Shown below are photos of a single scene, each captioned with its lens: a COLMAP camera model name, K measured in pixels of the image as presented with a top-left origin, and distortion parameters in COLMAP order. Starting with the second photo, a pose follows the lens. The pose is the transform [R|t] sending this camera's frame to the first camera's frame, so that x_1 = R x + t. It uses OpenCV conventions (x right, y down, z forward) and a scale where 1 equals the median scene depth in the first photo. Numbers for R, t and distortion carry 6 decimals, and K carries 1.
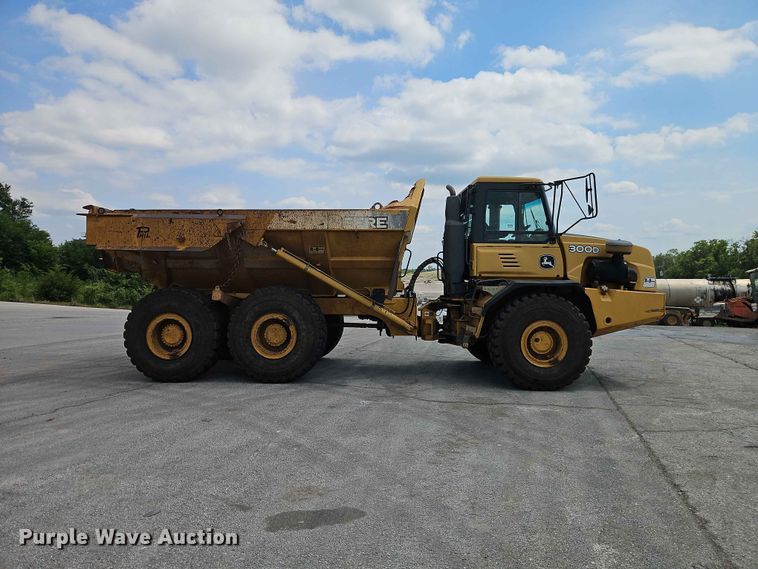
lens RADIAL K [[515.7, 0, 377.9], [0, 515.7, 280.2], [0, 0, 1]] dist [0.057558, -0.043056]
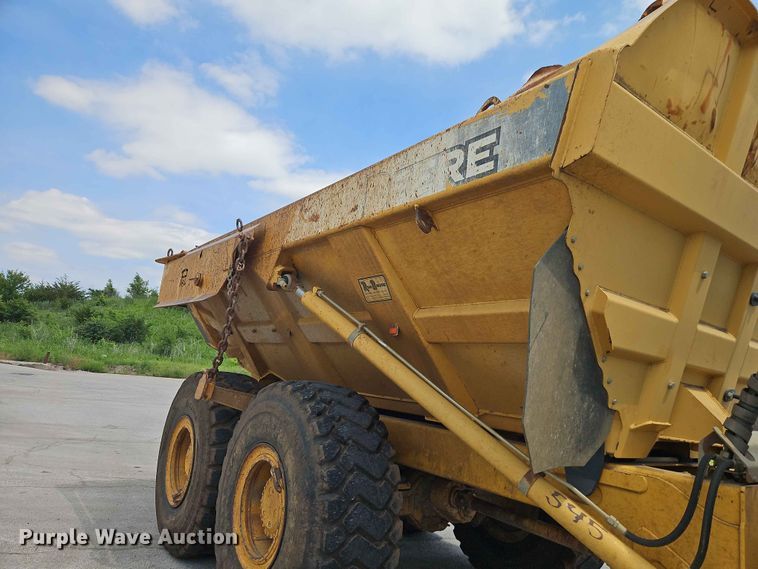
lens RADIAL K [[508.1, 0, 375.9], [0, 508.1, 283.3], [0, 0, 1]] dist [0.069469, -0.054038]
pose [[0.631196, -0.082779, -0.771194, 0.158680], [-0.100805, 0.977100, -0.187387, 0.006028], [0.769045, 0.196018, 0.608397, 0.760212]]
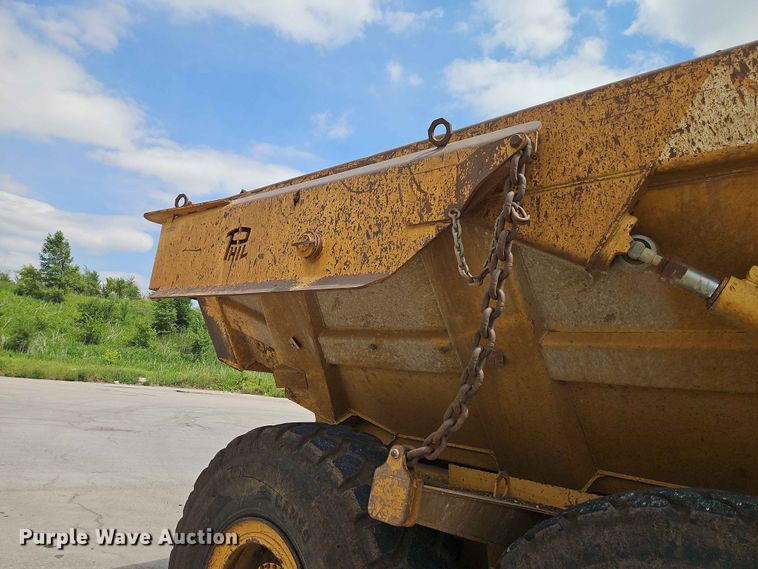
lens RADIAL K [[508.1, 0, 375.9], [0, 508.1, 283.3], [0, 0, 1]] dist [0.069469, -0.054038]
pose [[0.789071, -0.046759, -0.612519, -0.173133], [-0.100163, 0.973962, -0.203385, -0.009683], [0.606080, 0.221837, 0.763842, 0.766095]]
